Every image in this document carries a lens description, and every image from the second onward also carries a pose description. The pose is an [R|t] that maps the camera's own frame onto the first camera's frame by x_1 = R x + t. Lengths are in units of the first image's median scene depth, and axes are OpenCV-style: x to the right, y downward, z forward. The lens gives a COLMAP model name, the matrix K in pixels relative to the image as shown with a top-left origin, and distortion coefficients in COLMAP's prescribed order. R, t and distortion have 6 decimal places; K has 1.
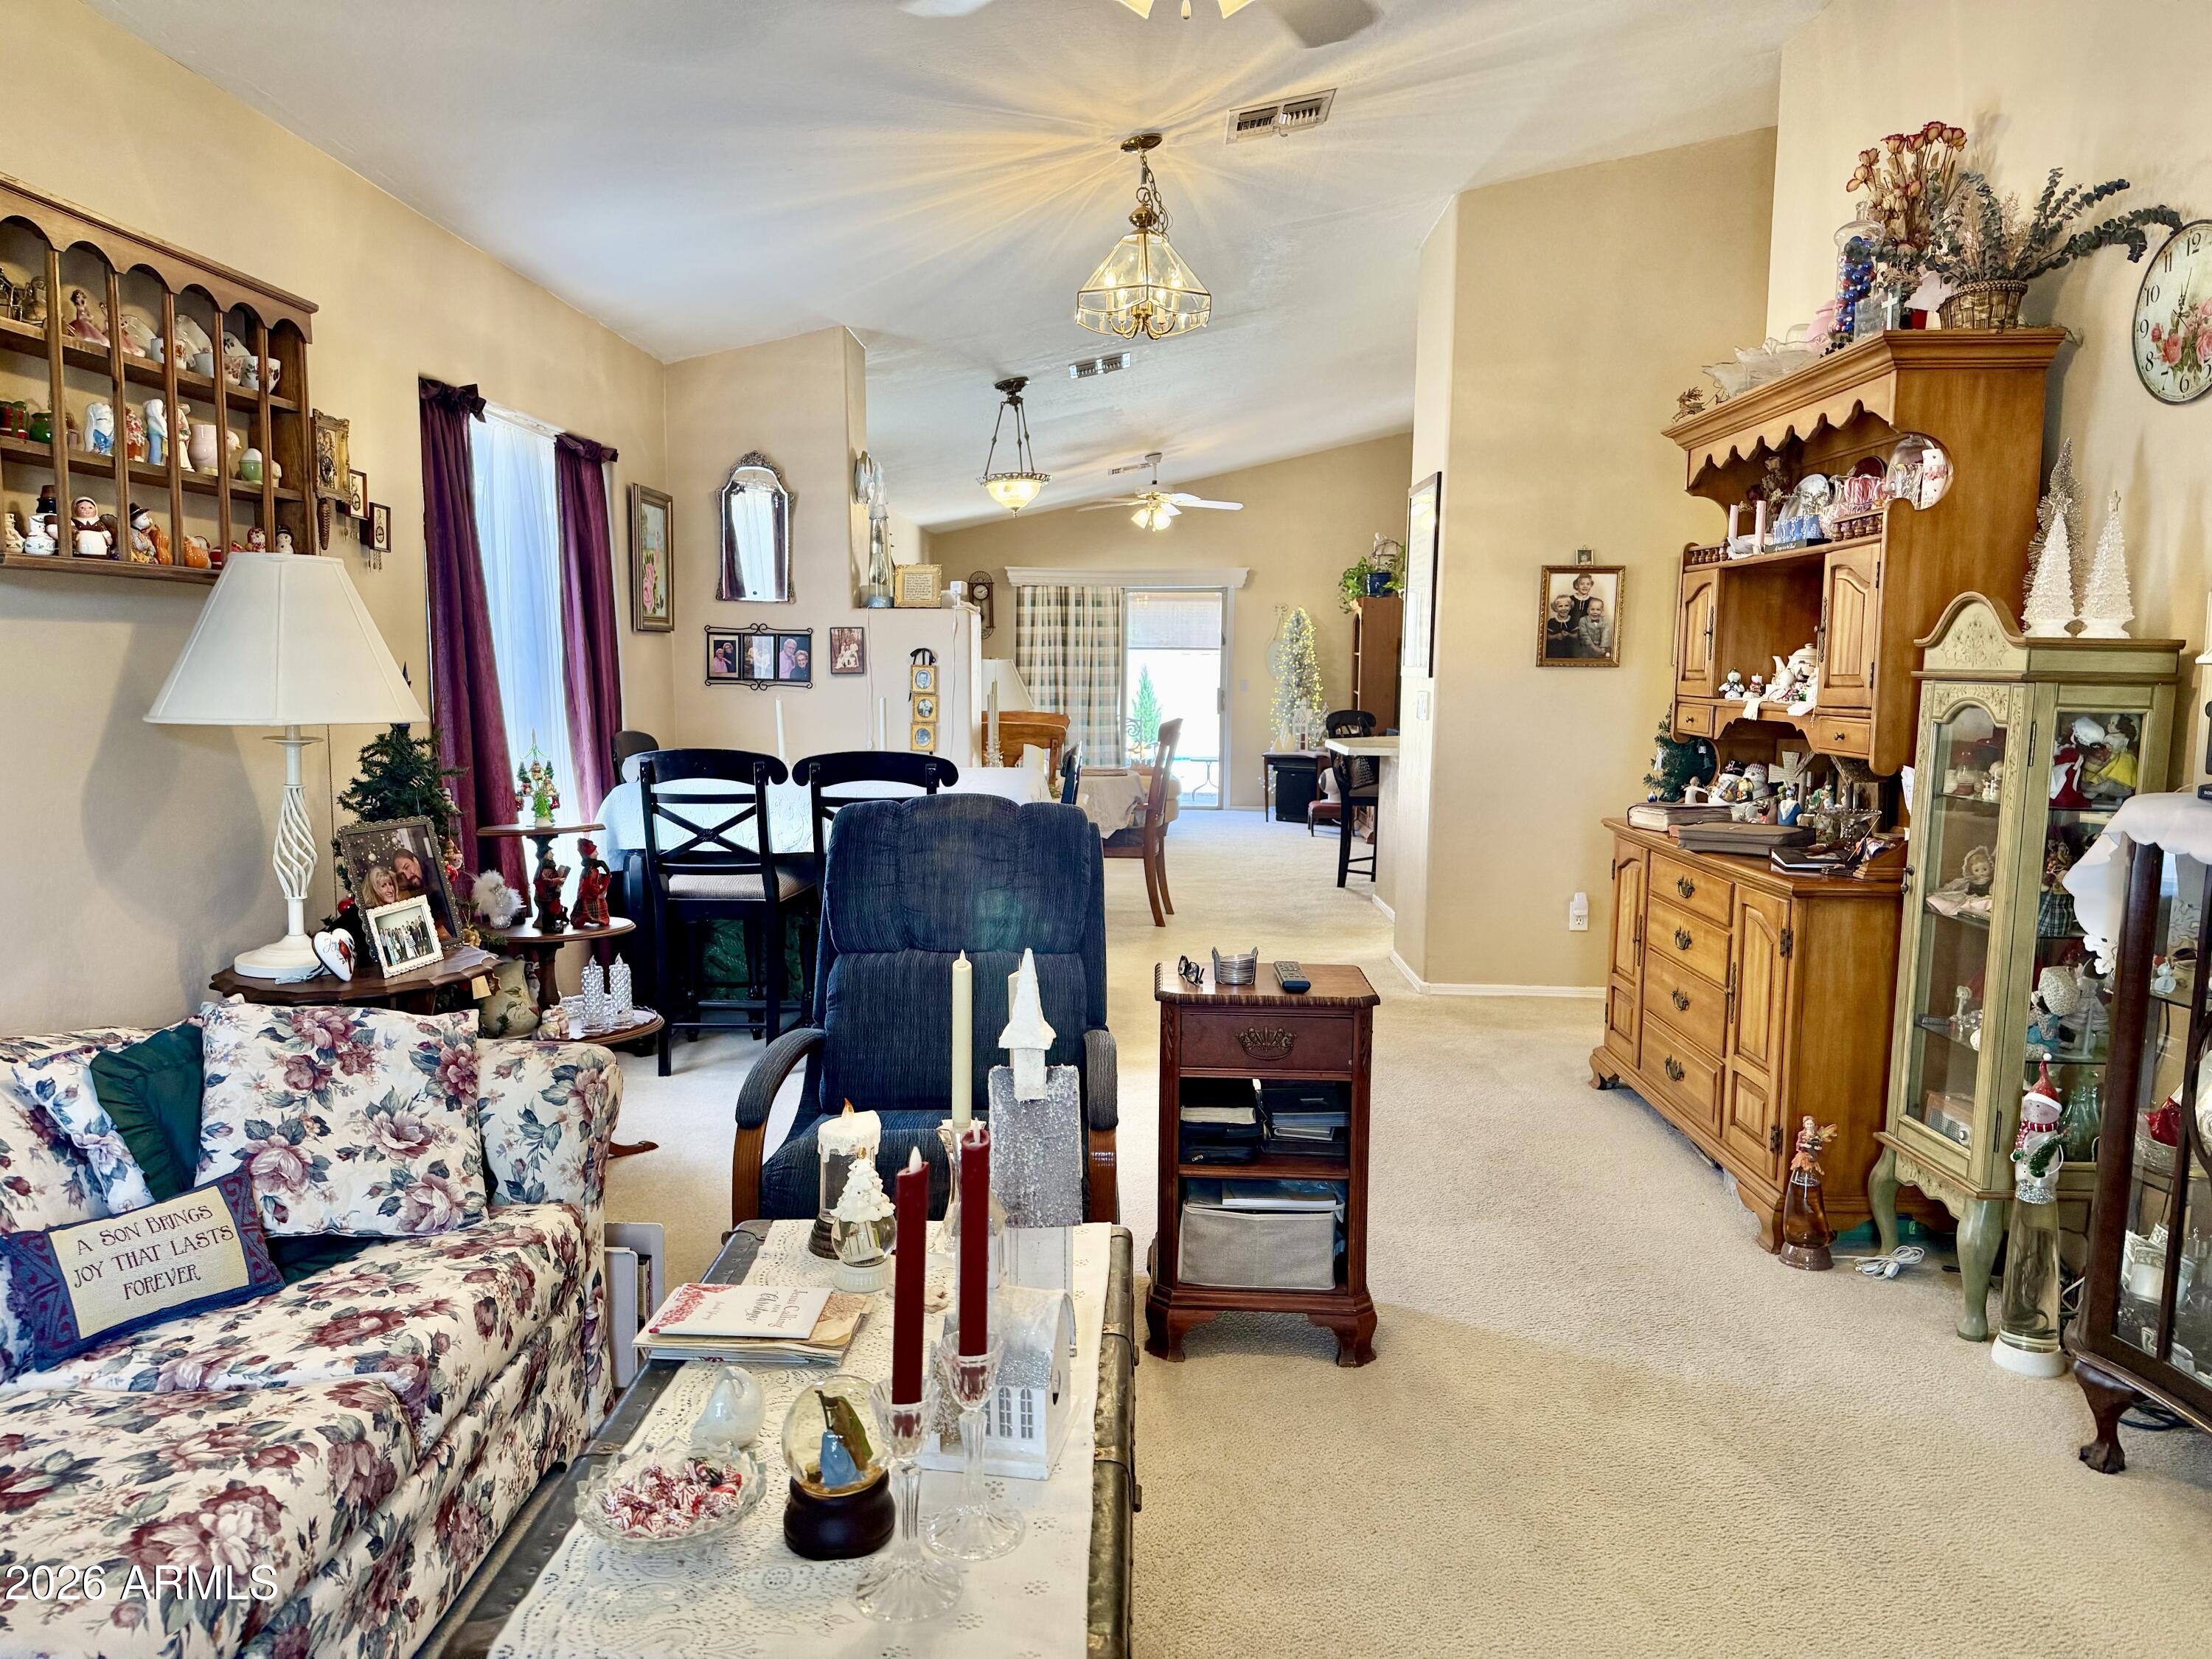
lens RADIAL K [[1572.2, 0, 1096.2], [0, 1572.2, 835.6], [0, 0, 1]] dist [0.091580, -0.112749]
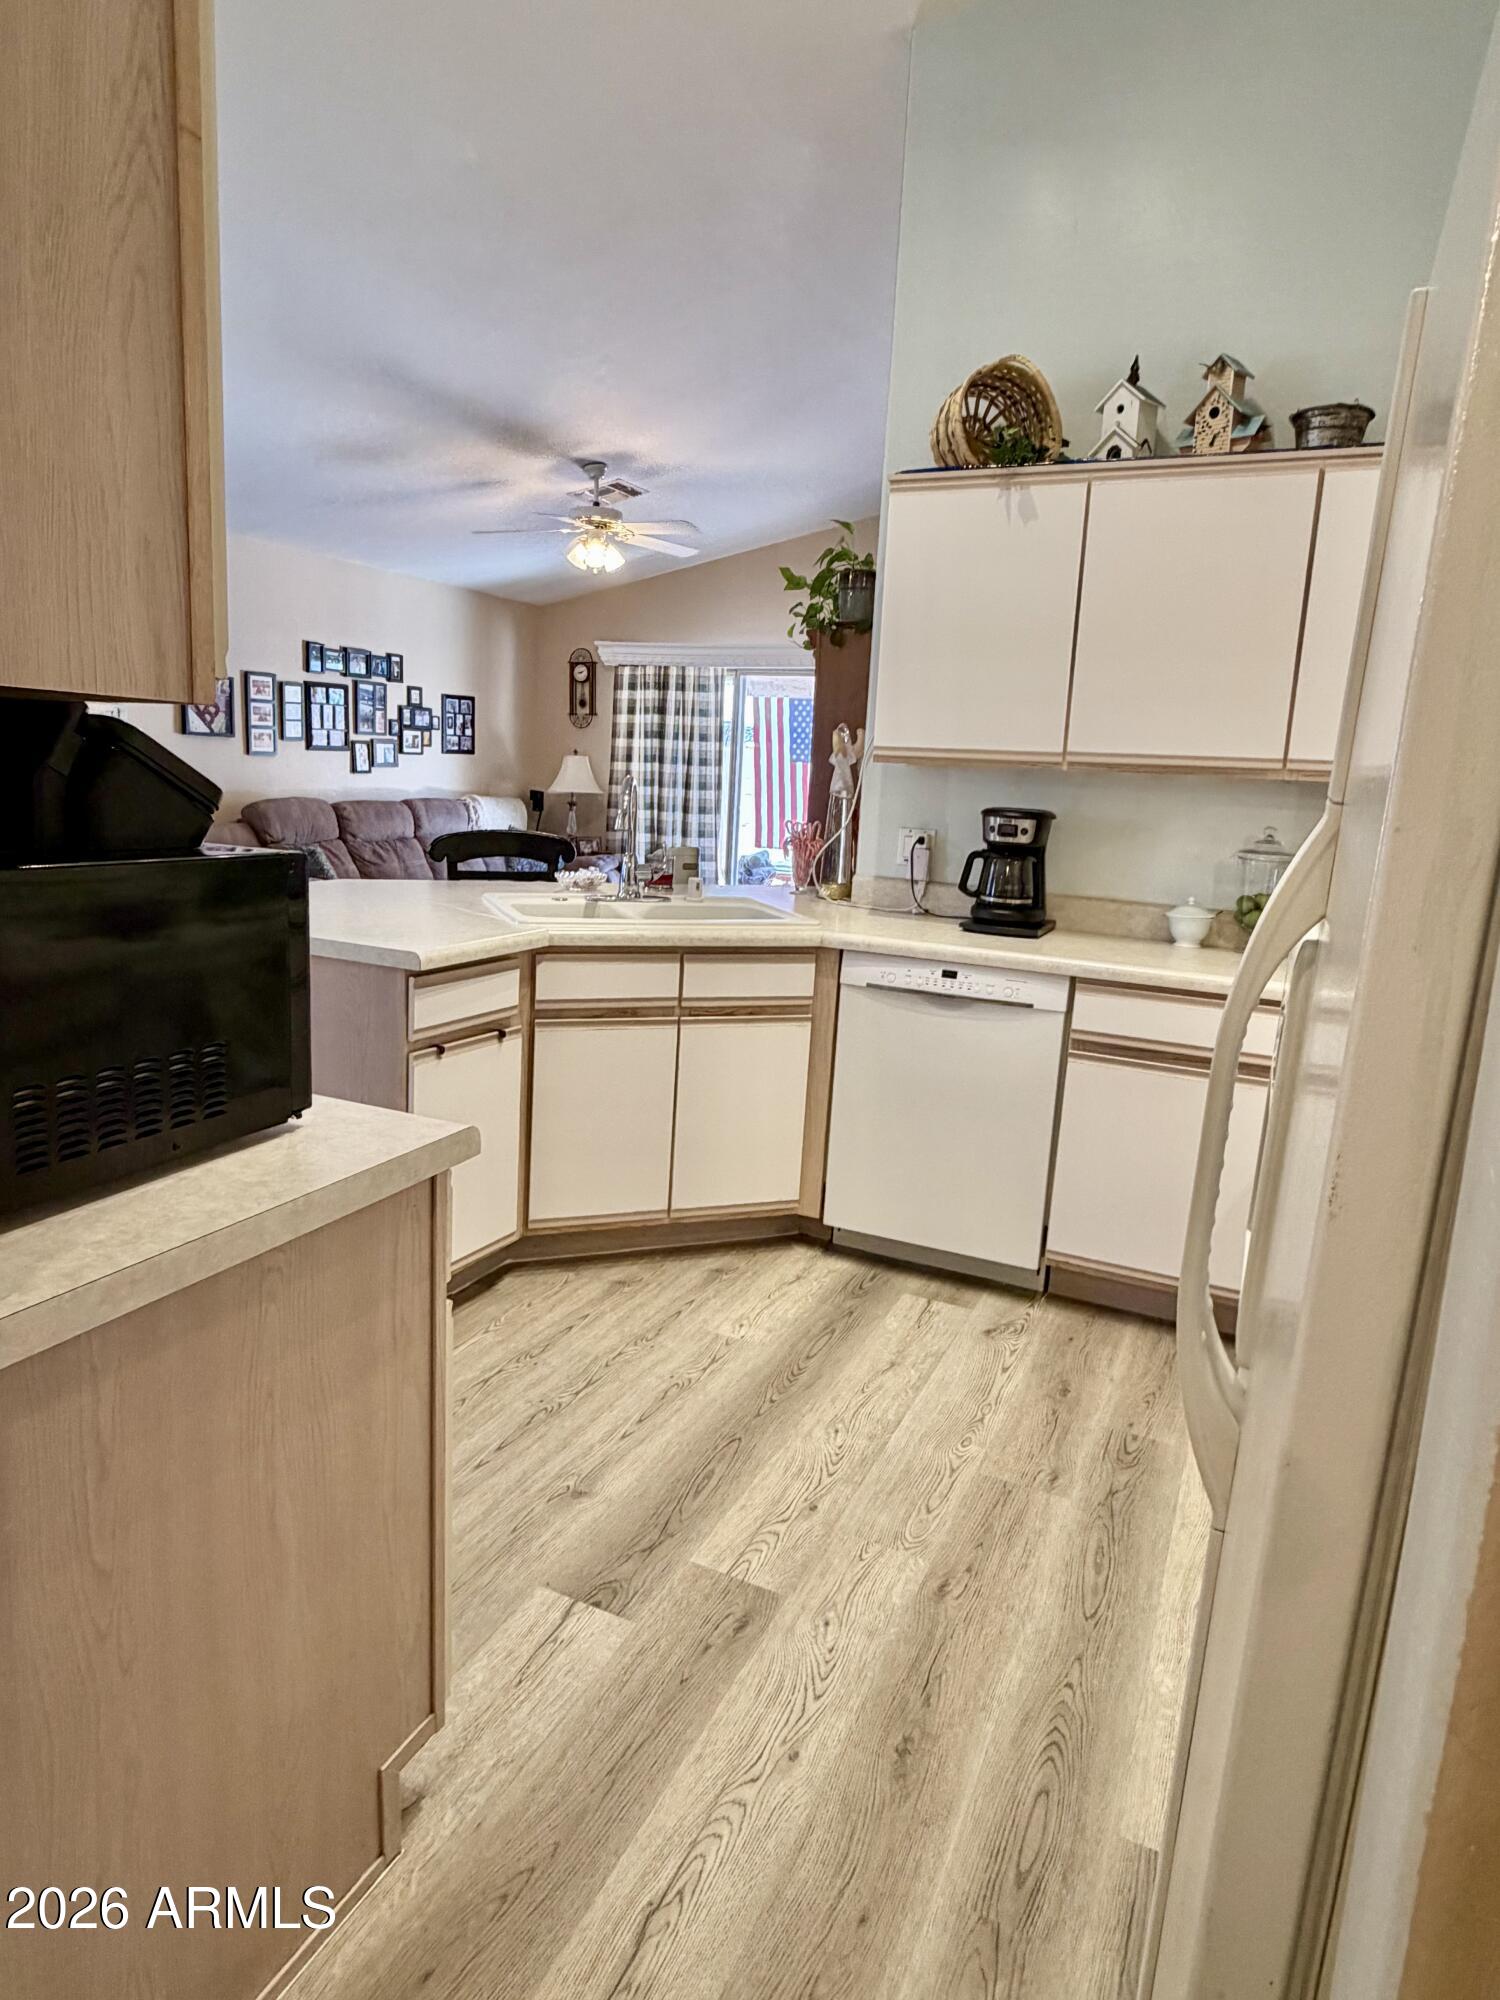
lens RADIAL K [[1209.6, 0, 747.3], [0, 1209.6, 1011.9], [0, 0, 1]] dist [-0.009846, -0.000758]
pose [[0.919573, 0.112595, -0.376441, 0.280076], [-0.081953, 0.991953, 0.096503, -0.042416], [0.384277, -0.057891, 0.921401, 0.418227]]
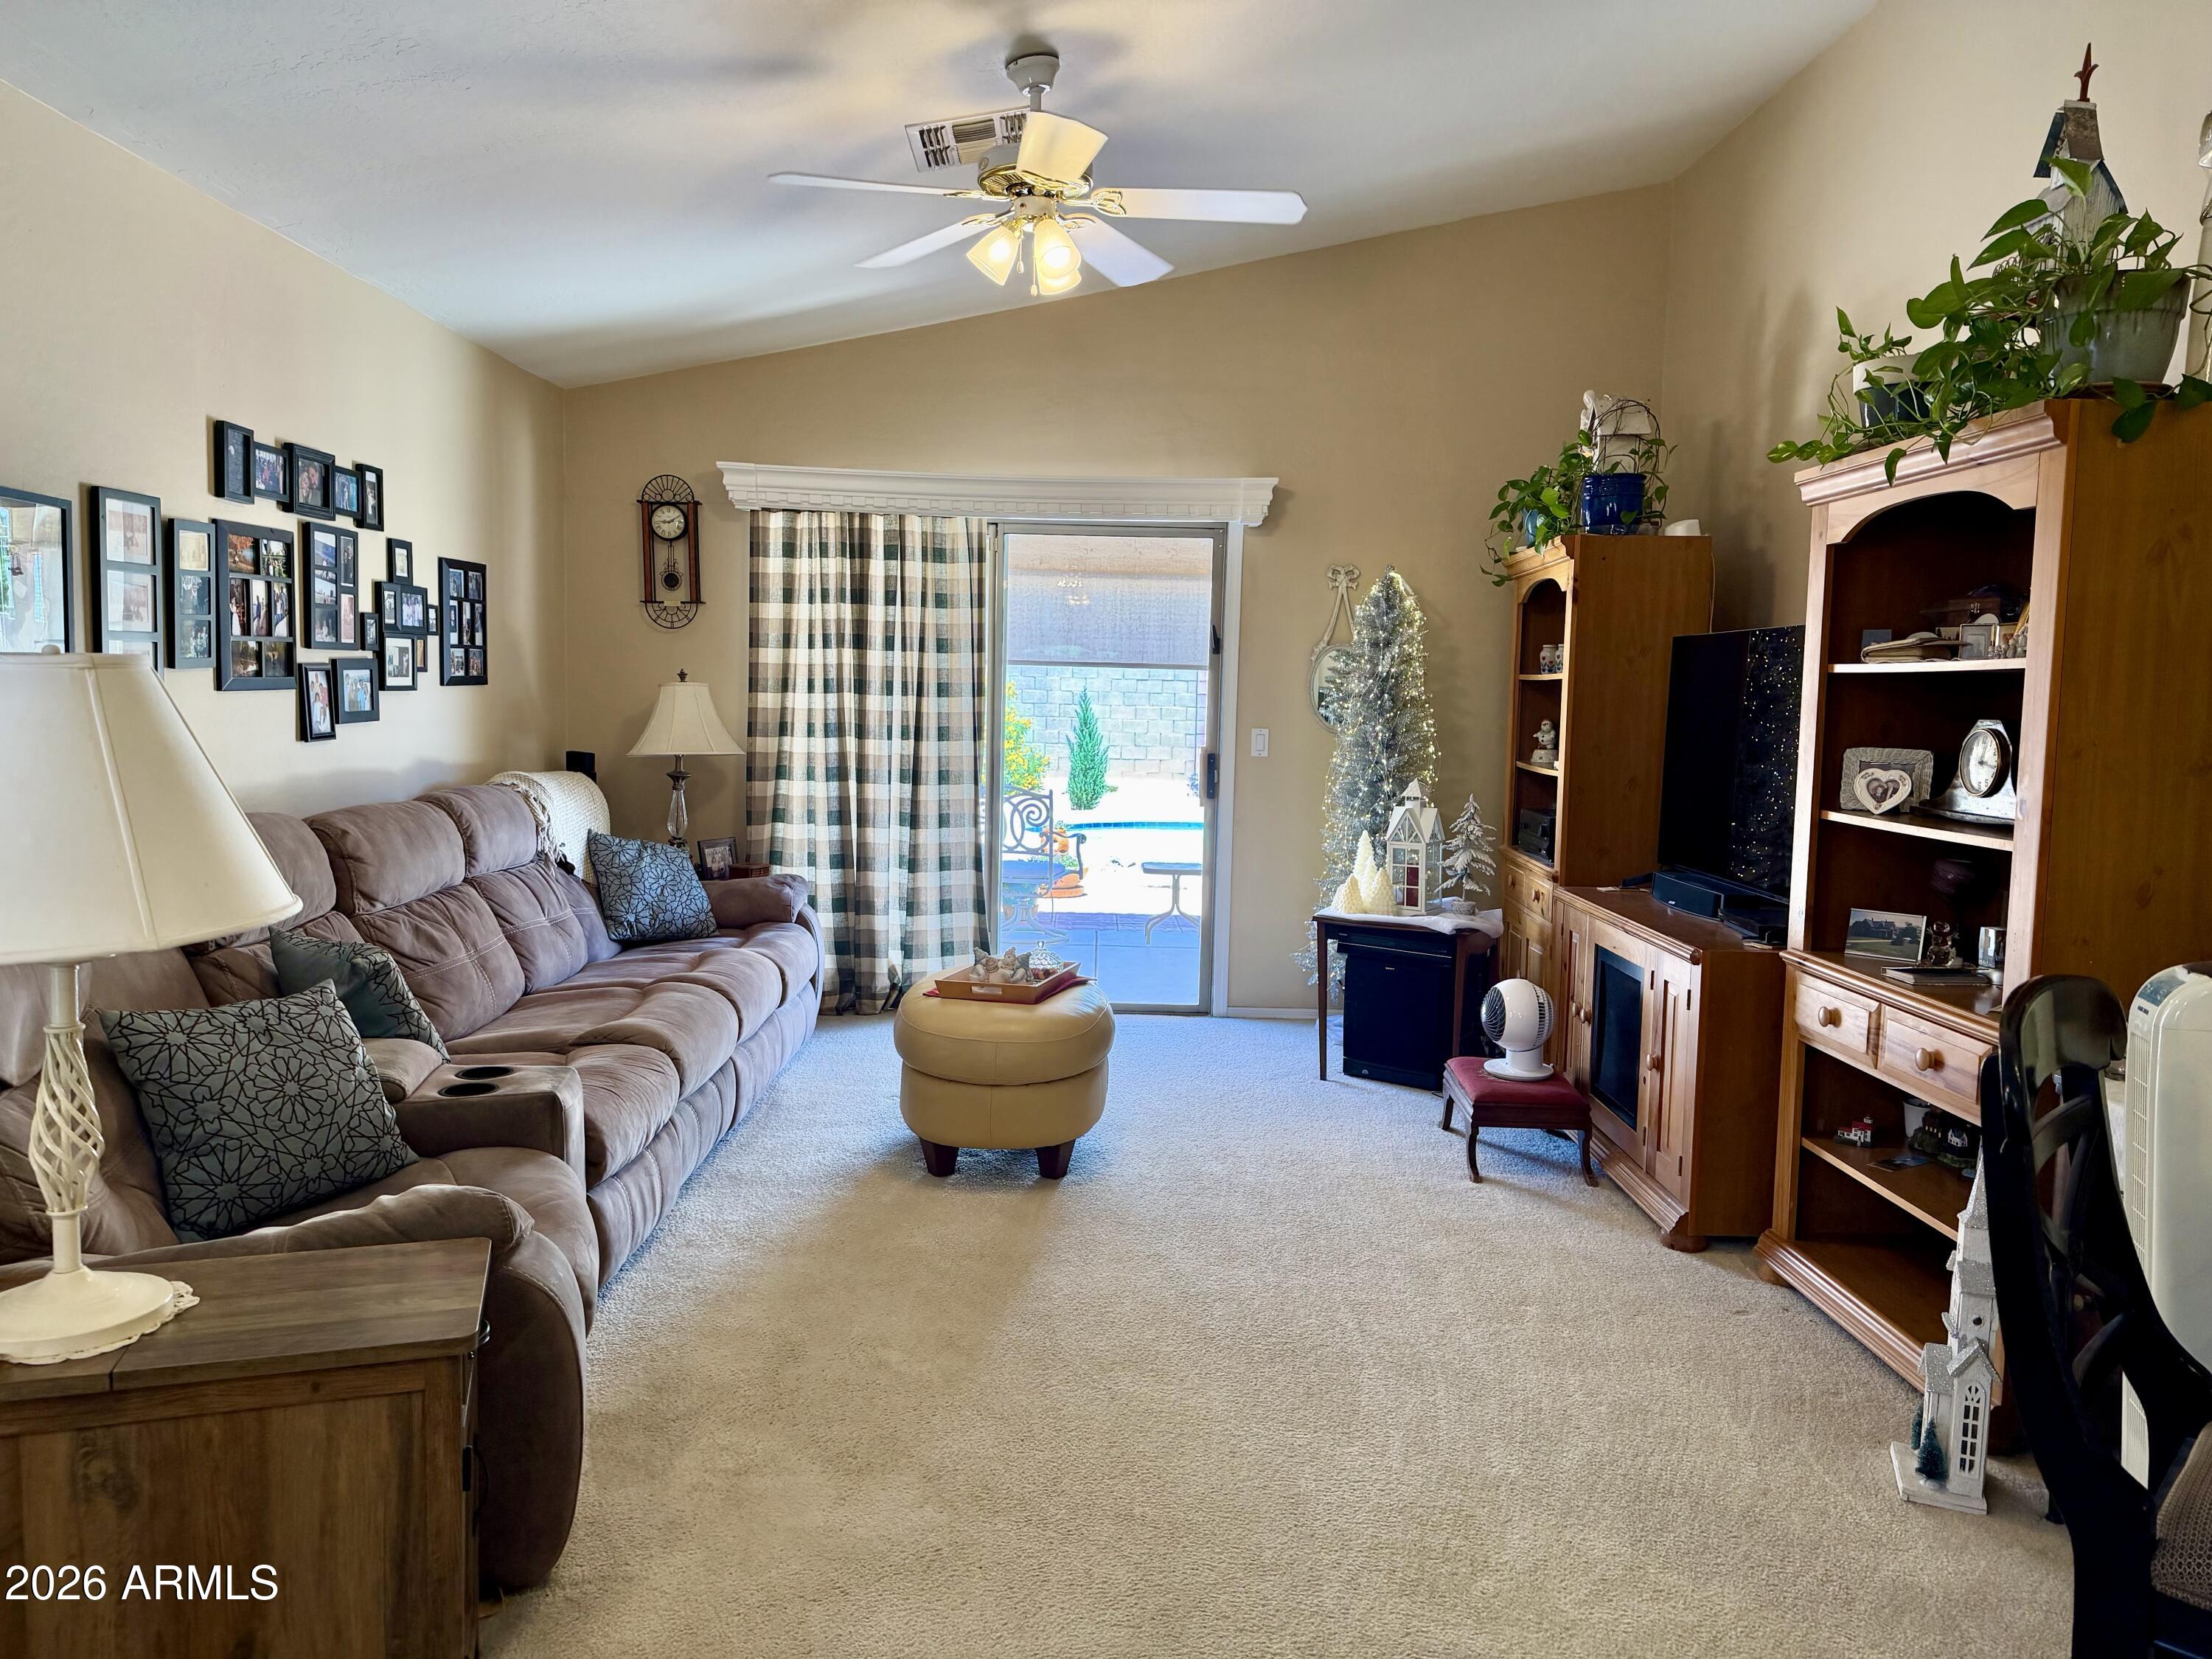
lens RADIAL K [[1572.2, 0, 1109.1], [0, 1572.2, 824.0], [0, 0, 1]] dist [0.091580, -0.112749]
pose [[0.999190, 0.014050, 0.037713, 0.034093], [-0.013200, 0.999656, -0.022679, -0.062042], [-0.038018, 0.022162, 0.999031, 0.556081]]
